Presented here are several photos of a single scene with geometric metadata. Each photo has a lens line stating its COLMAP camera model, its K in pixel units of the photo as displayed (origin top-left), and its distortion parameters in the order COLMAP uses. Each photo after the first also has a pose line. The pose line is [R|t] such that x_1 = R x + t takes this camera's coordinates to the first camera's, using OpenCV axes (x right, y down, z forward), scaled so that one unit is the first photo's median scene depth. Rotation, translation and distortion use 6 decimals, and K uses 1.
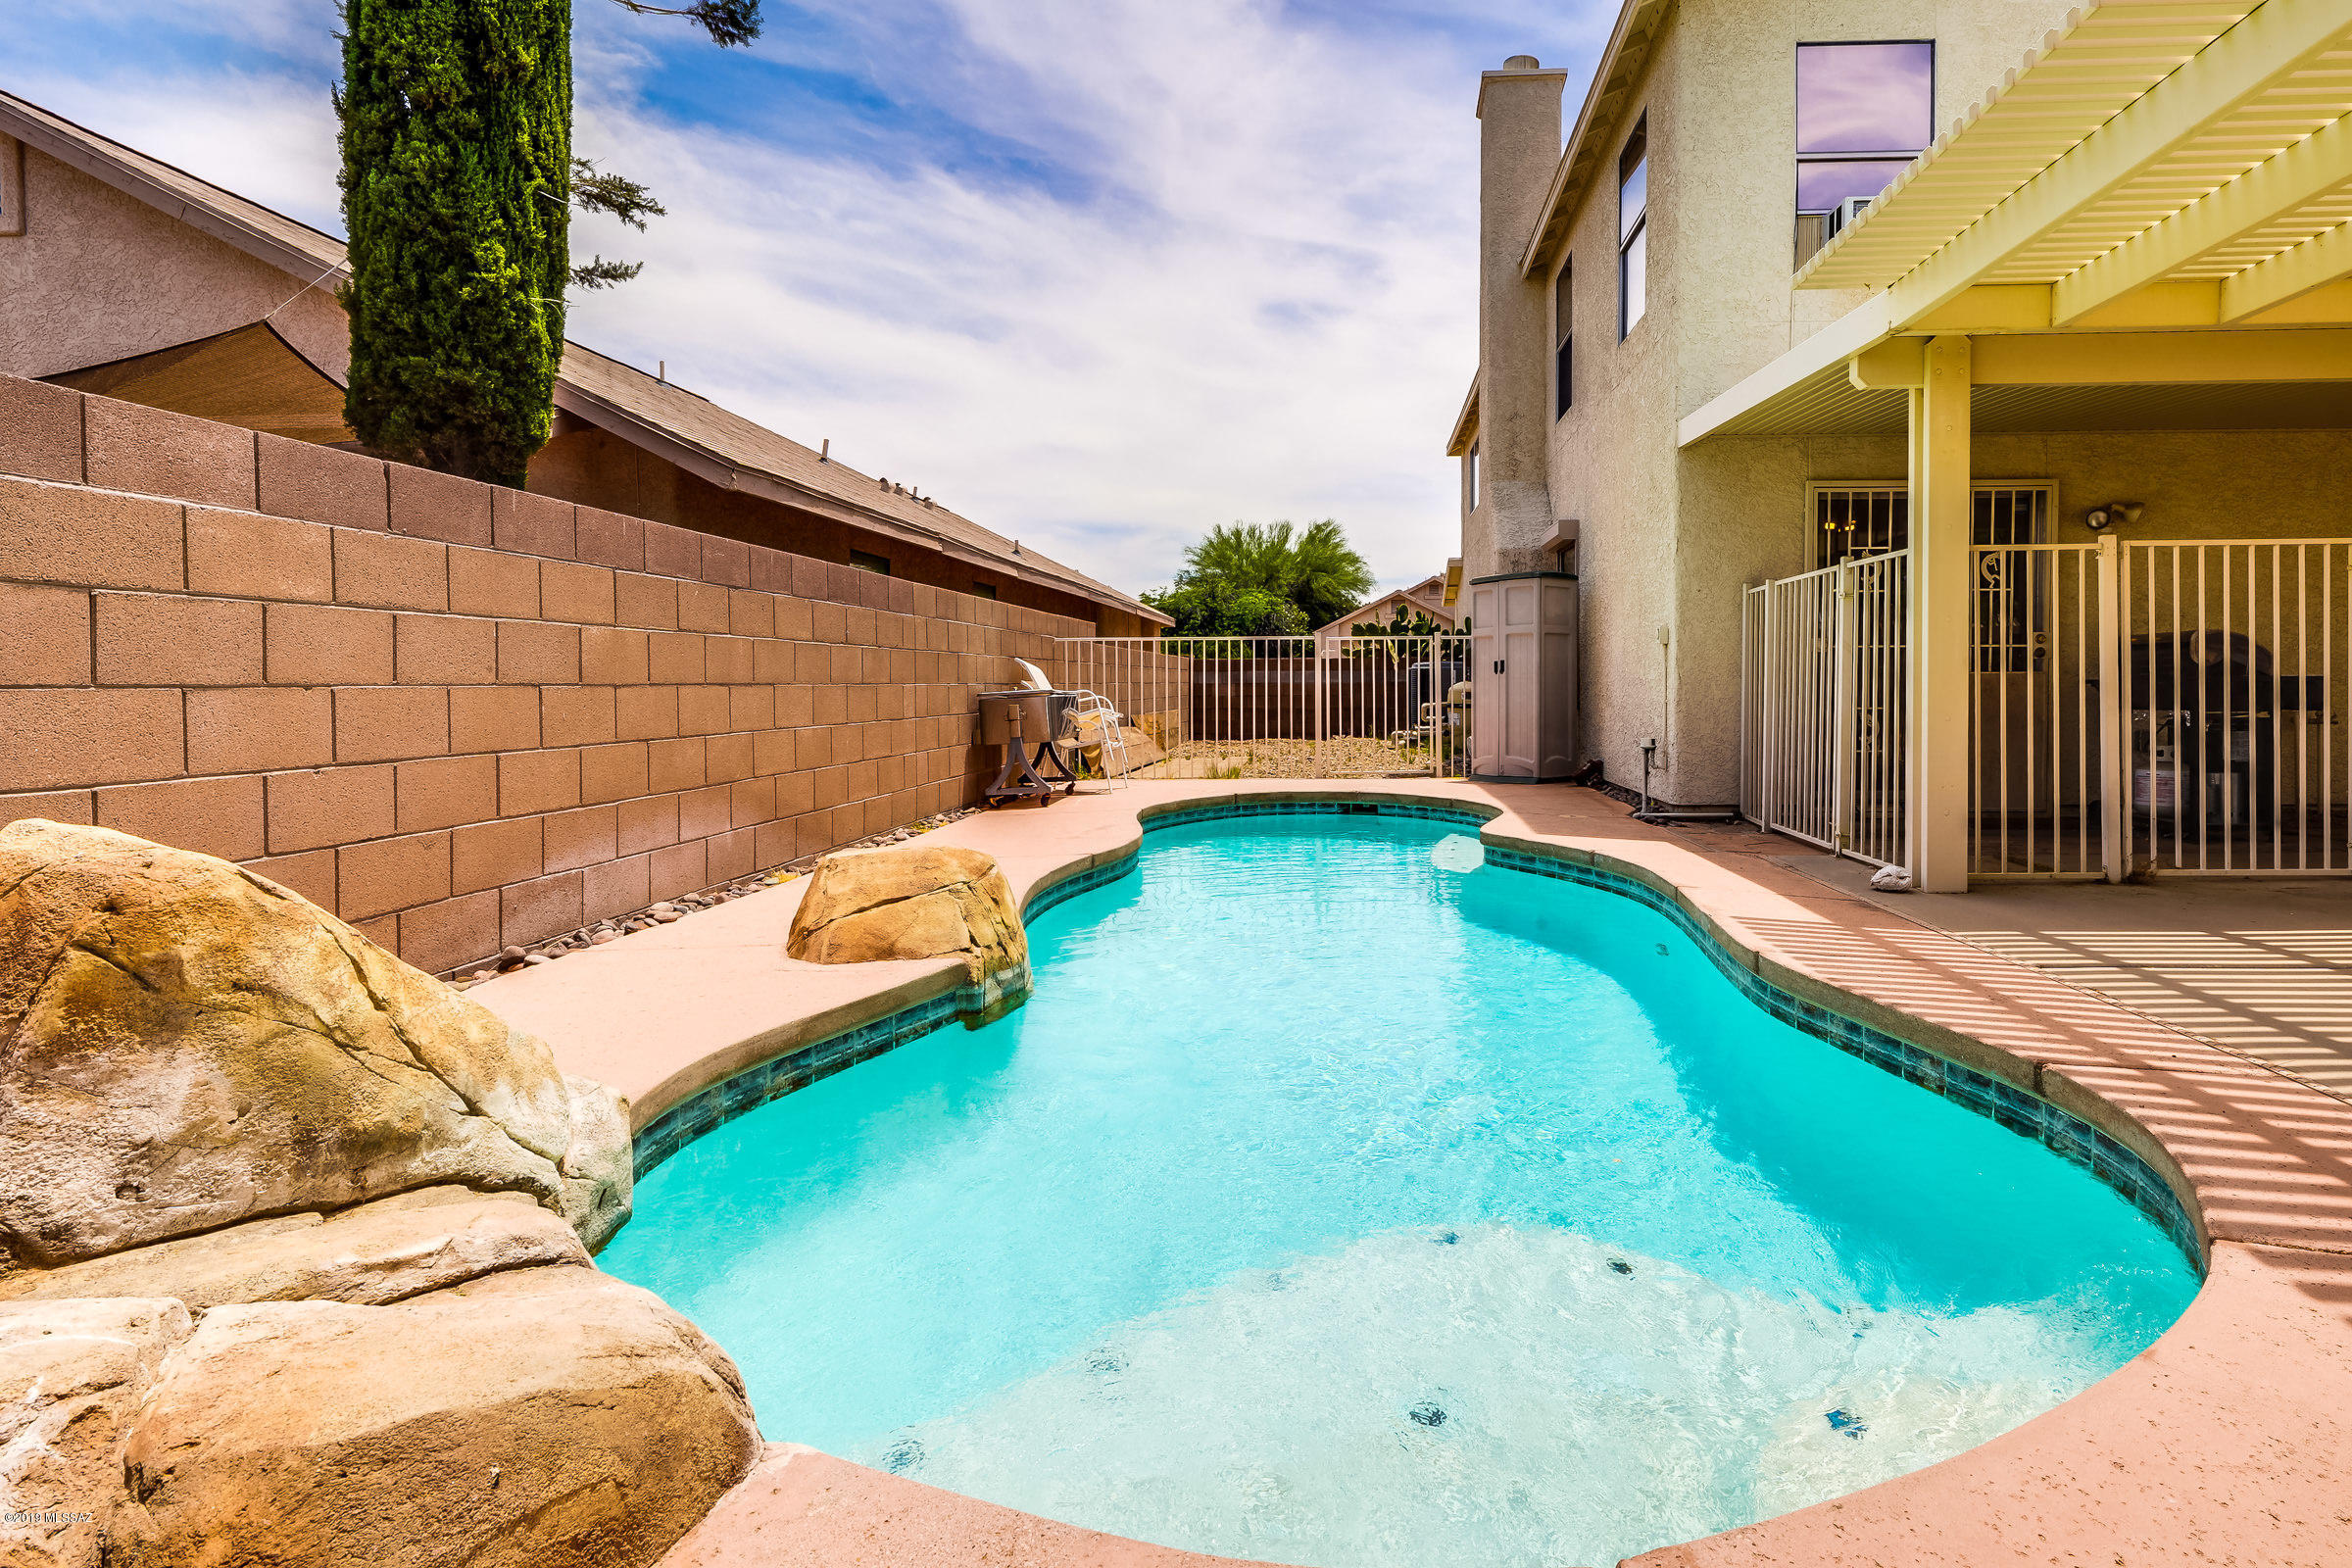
lens RADIAL K [[1178.1, 0, 1320.8], [0, 1178.1, 701.5], [0, 0, 1]] dist [-0.000431, -0.000875]
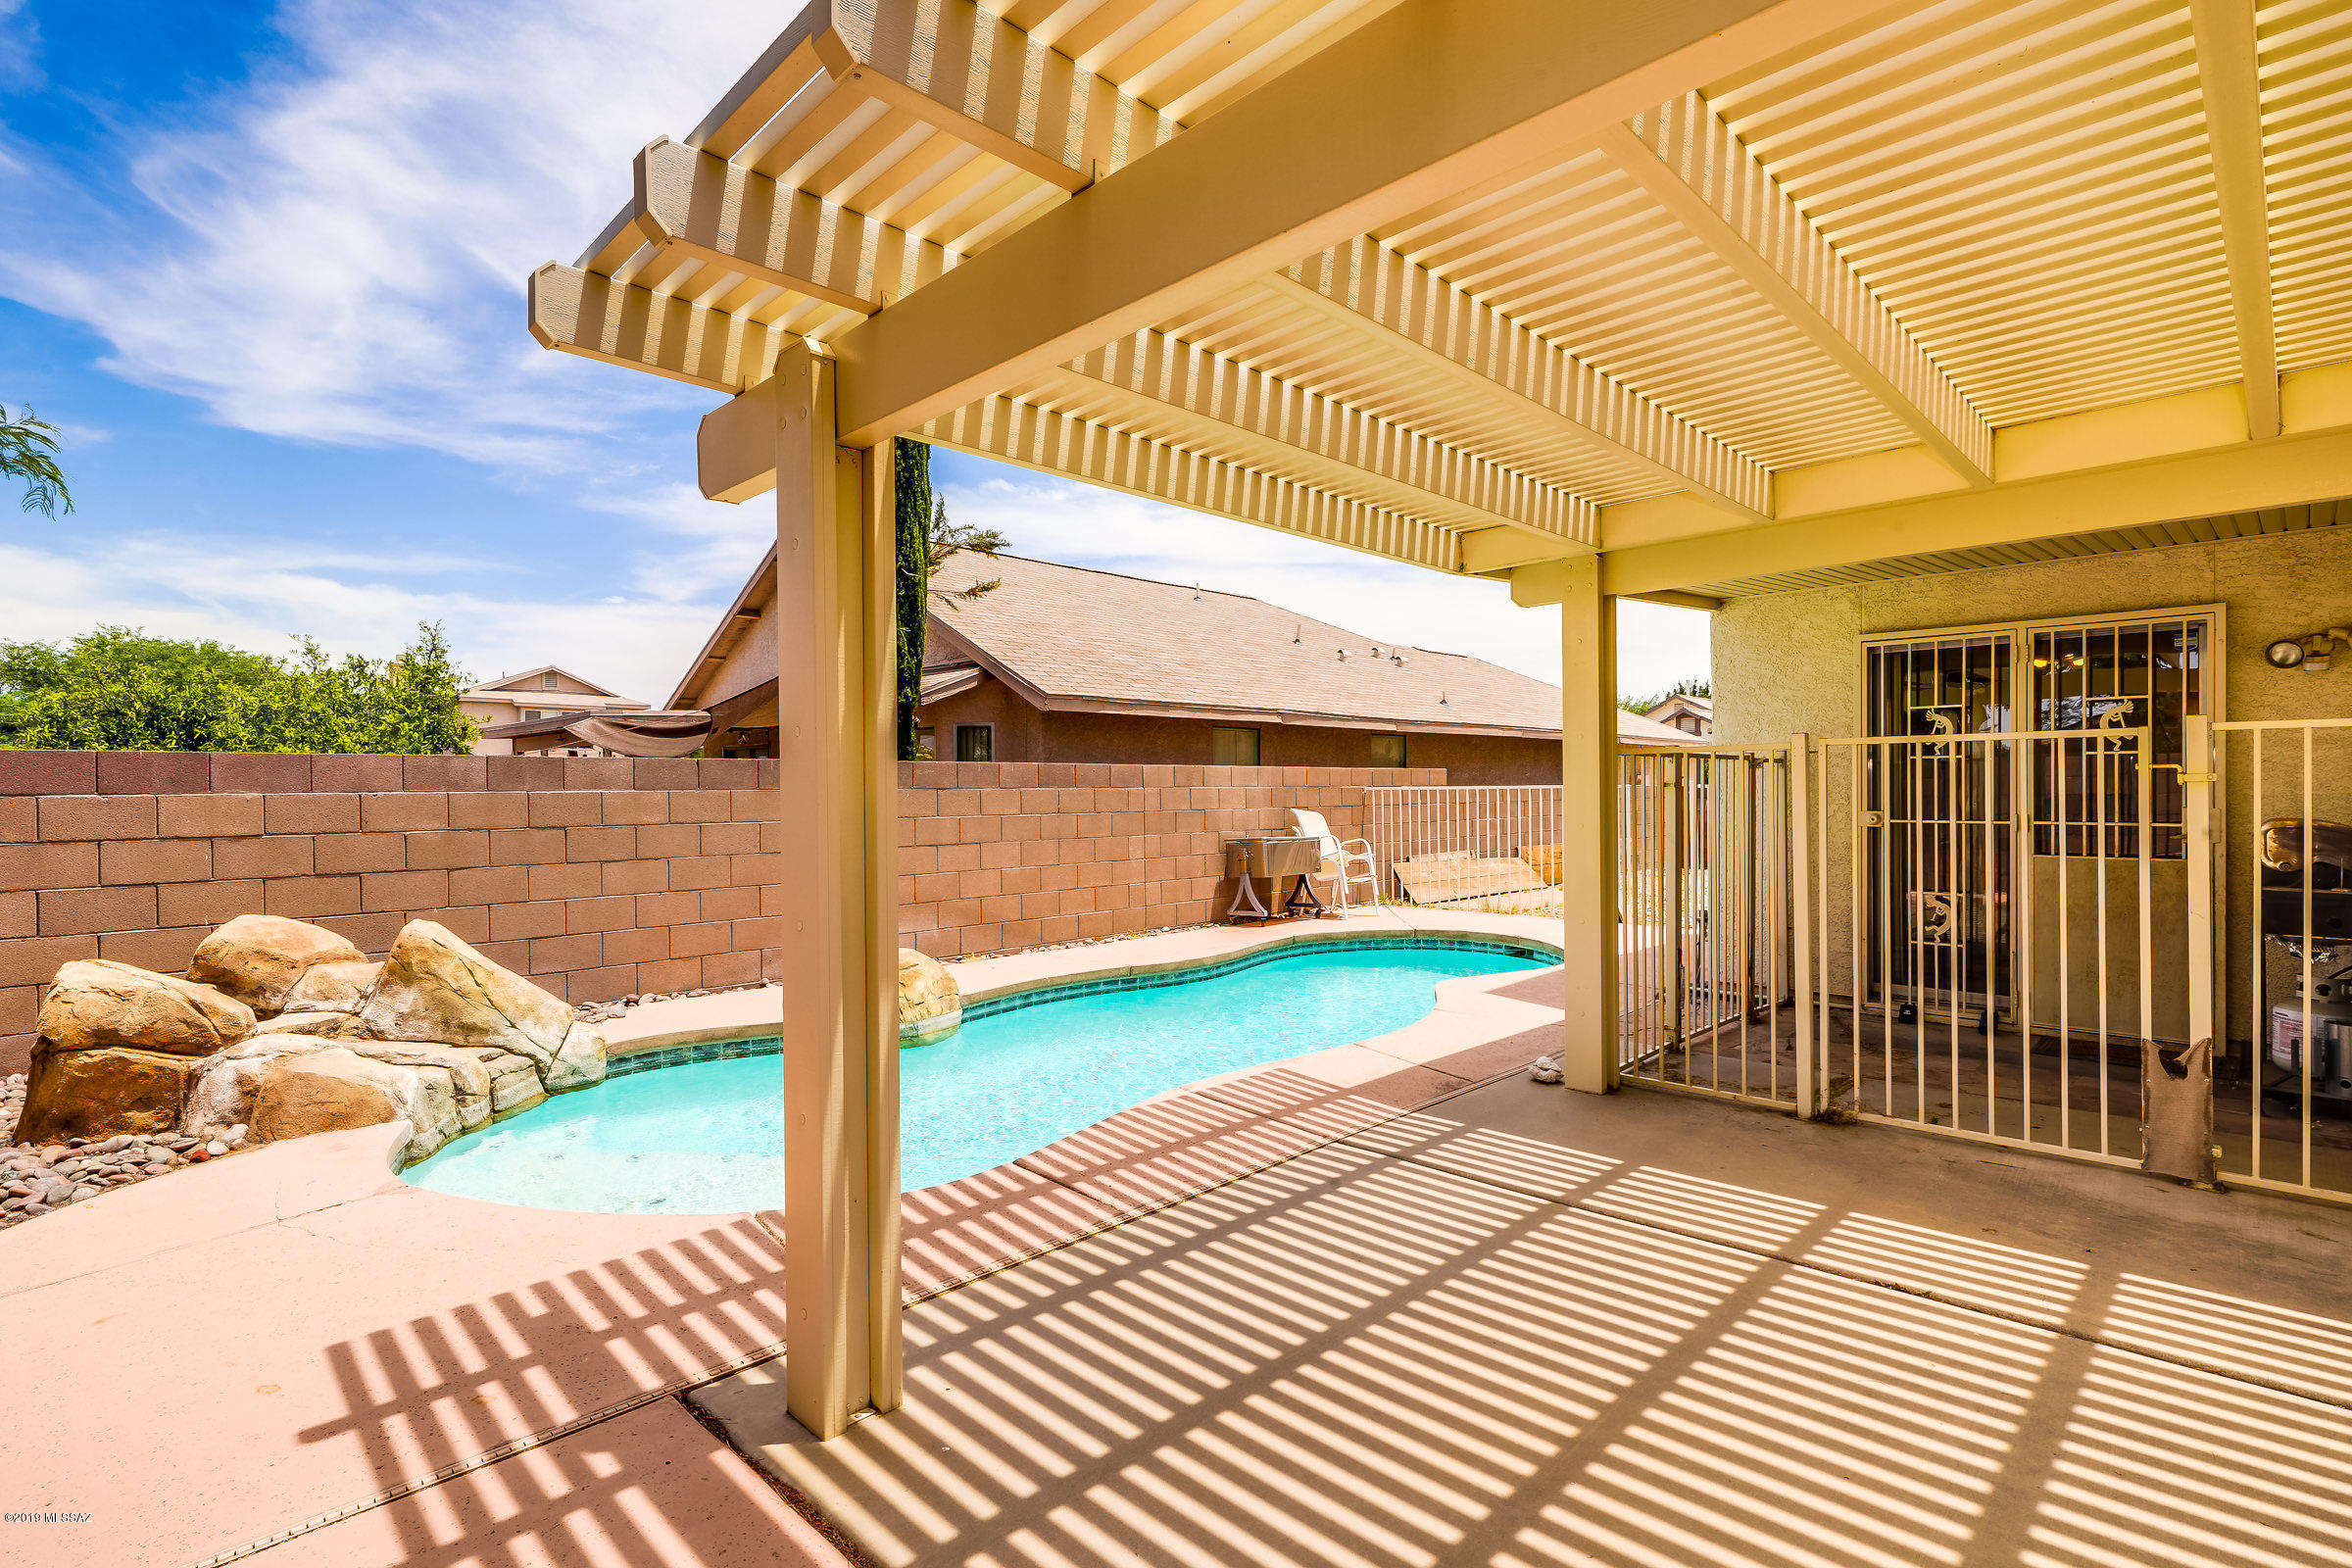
lens RADIAL K [[1127.3, 0, 1176.0], [0, 1127.3, 784.0], [0, 0, 1]] dist [0.001205, 0.000158]
pose [[0.723488, -0.003865, -0.690326, 0.674612], [-0.006025, 0.999911, -0.011913, -0.065034], [0.690310, 0.012779, 0.723400, 0.027288]]
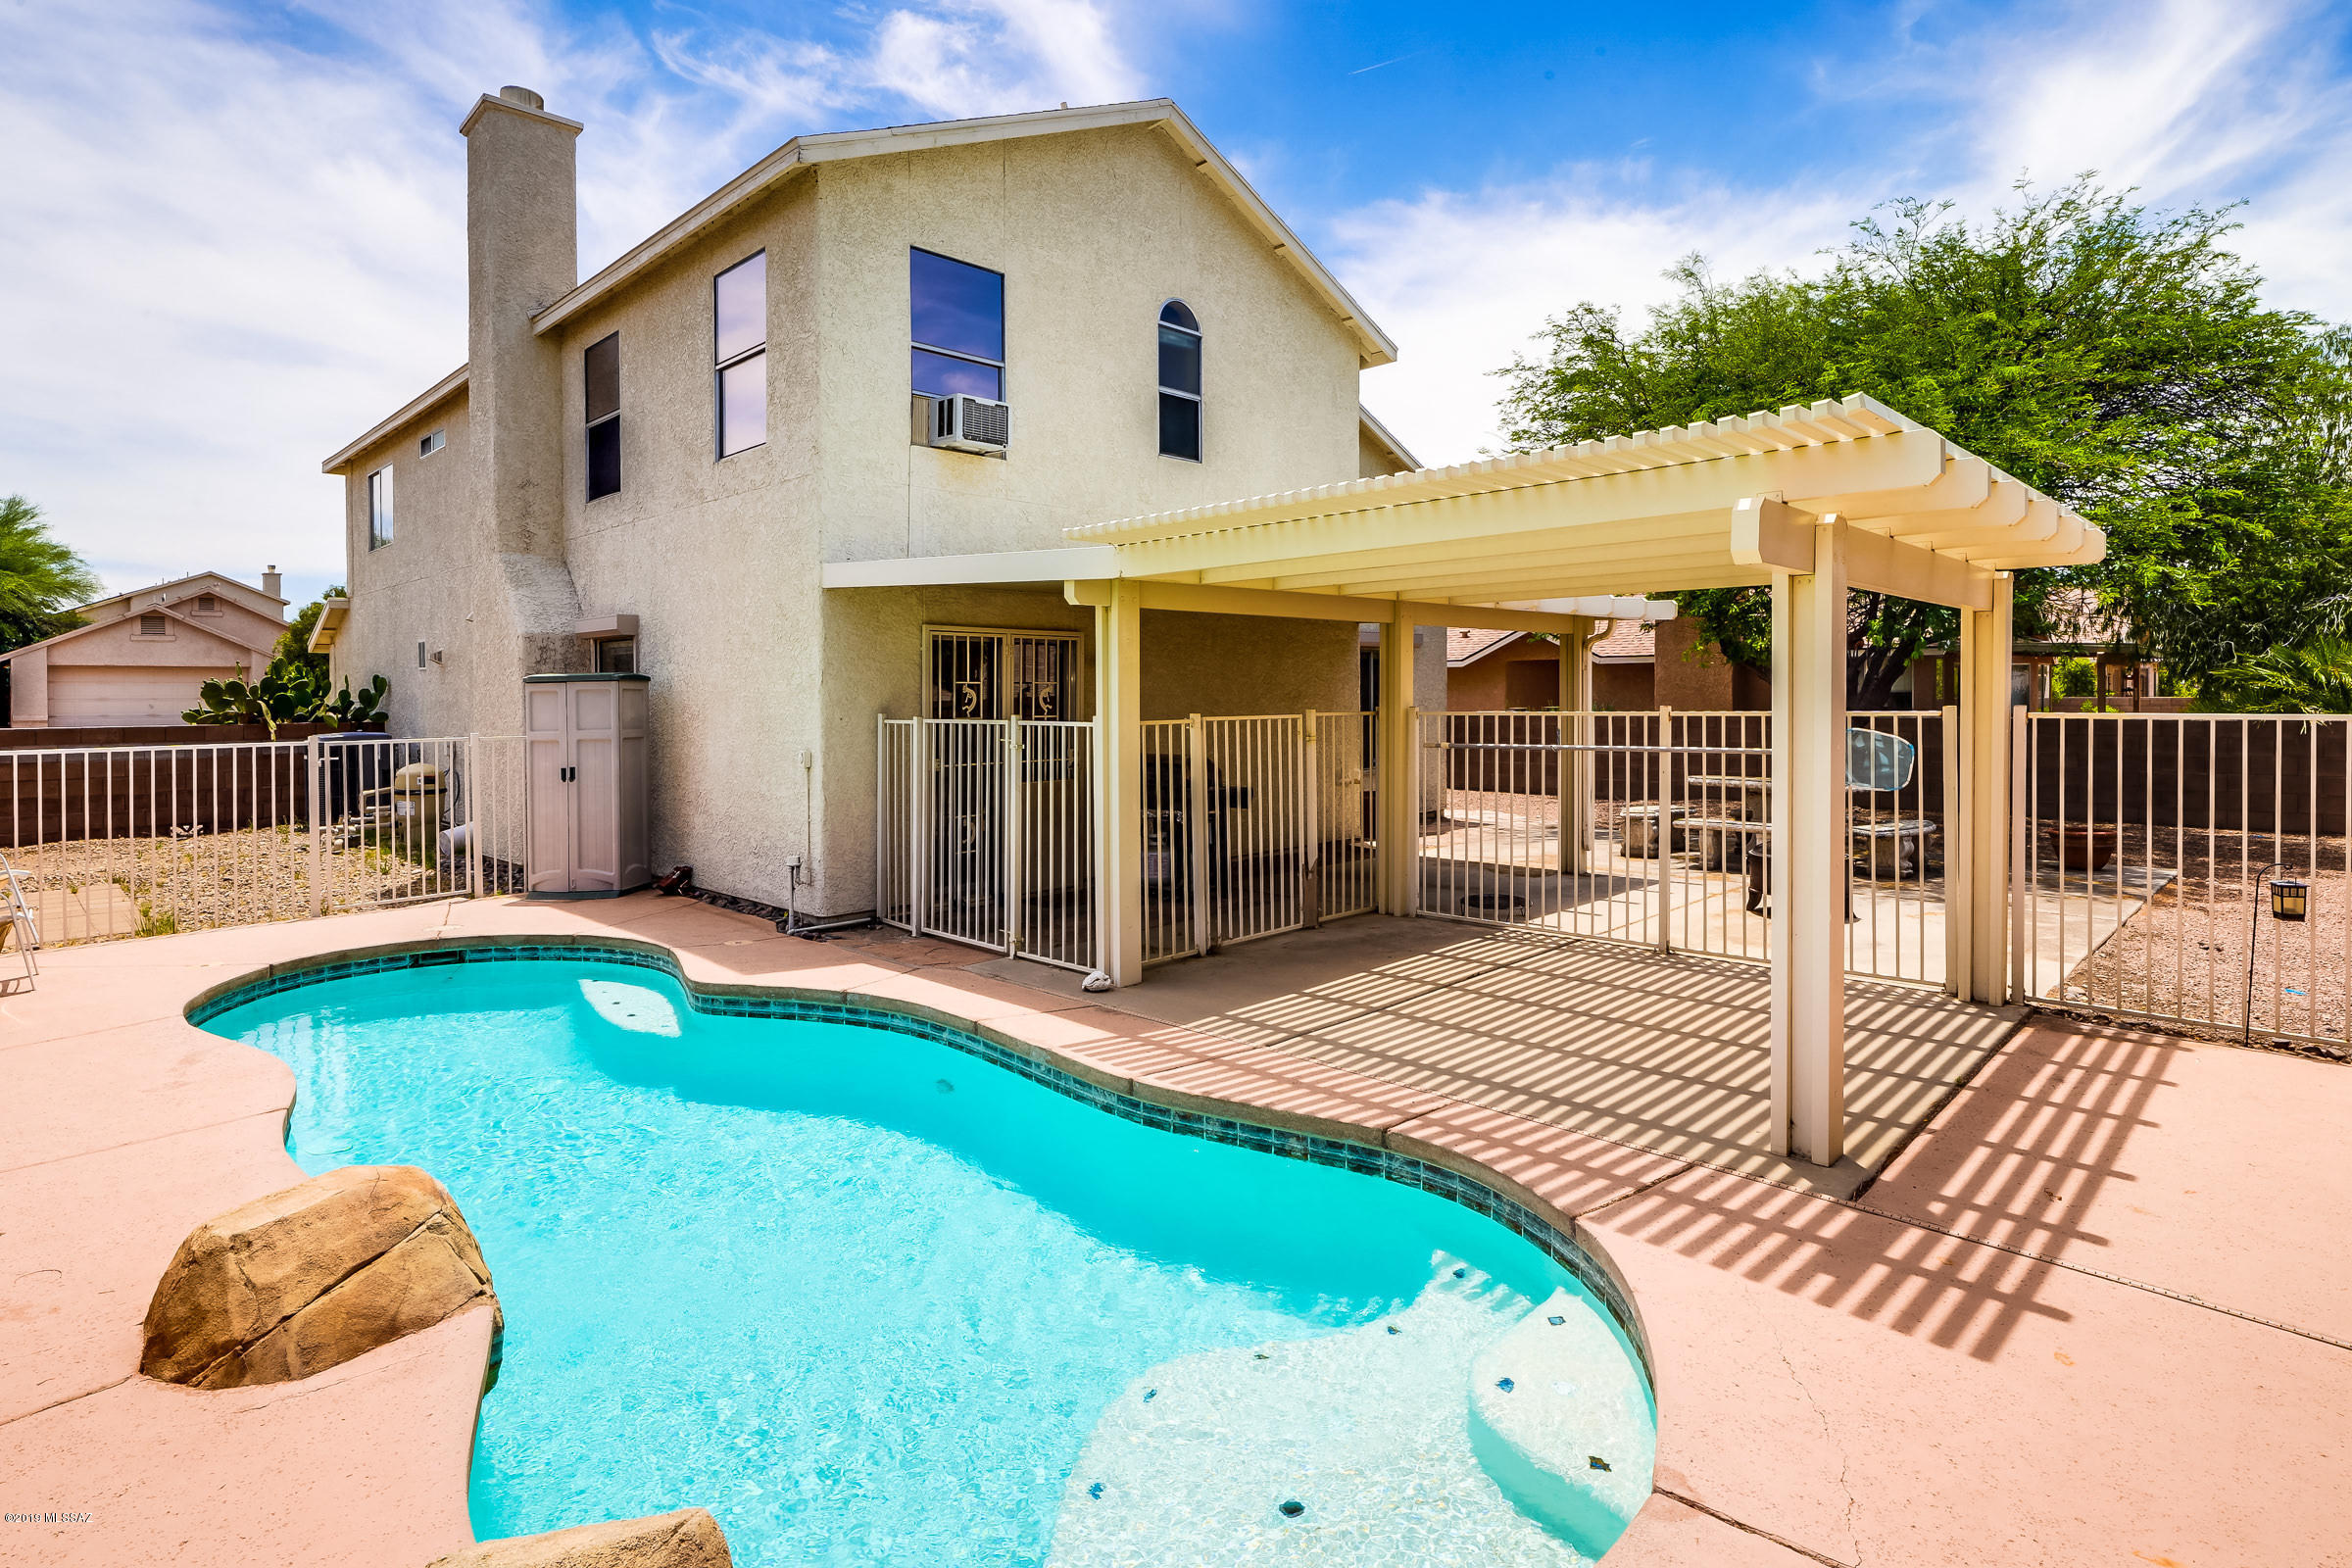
lens RADIAL K [[1200.2, 0, 1137.3], [0, 1200.2, 703.4], [0, 0, 1]] dist [0.002552, 0.000288]
pose [[0.693841, -0.006685, 0.720097, -0.316182], [0.014004, 0.999893, -0.004211, -0.108471], [-0.719992, 0.013006, 0.693861, 0.027877]]
